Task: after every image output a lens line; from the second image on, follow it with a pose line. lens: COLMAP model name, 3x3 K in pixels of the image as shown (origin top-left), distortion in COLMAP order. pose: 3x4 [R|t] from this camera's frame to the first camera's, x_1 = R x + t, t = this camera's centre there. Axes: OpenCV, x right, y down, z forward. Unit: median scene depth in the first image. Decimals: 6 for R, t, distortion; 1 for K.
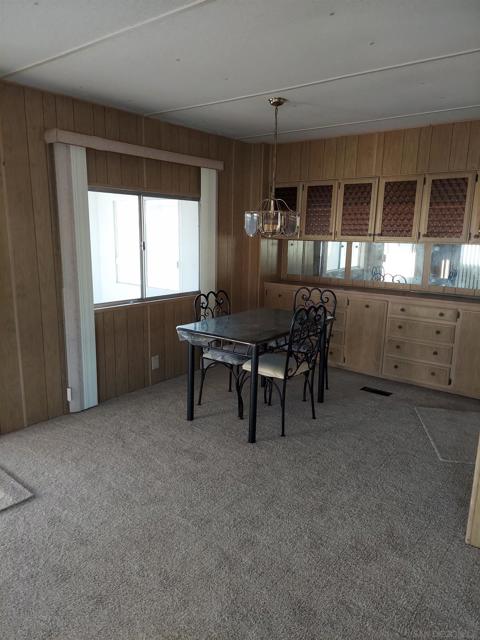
lens RADIAL K [[455.2, 0, 242.3], [0, 455.2, 323.9], [0, 0, 1]] dist [0.085826, -0.001105]
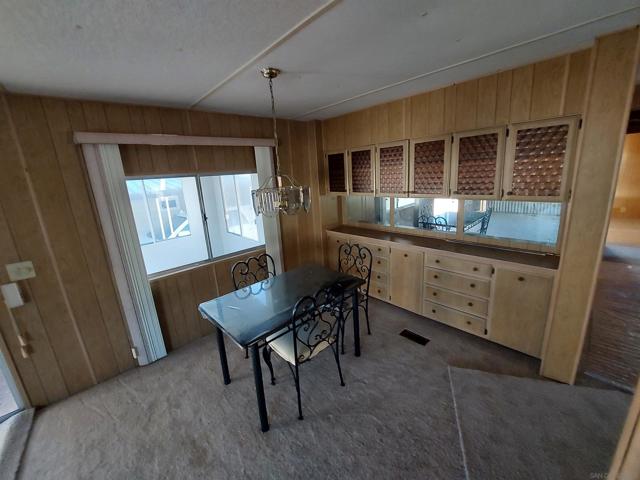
lens RADIAL K [[255.8, 0, 318.6], [0, 255.8, 235.4], [0, 0, 1]] dist [0.003257, 0.000291]
pose [[0.983361, -0.041880, -0.176770, 0.192199], [0.048314, 0.998312, 0.032247, -0.128913], [0.175121, -0.040251, 0.983724, 0.384035]]
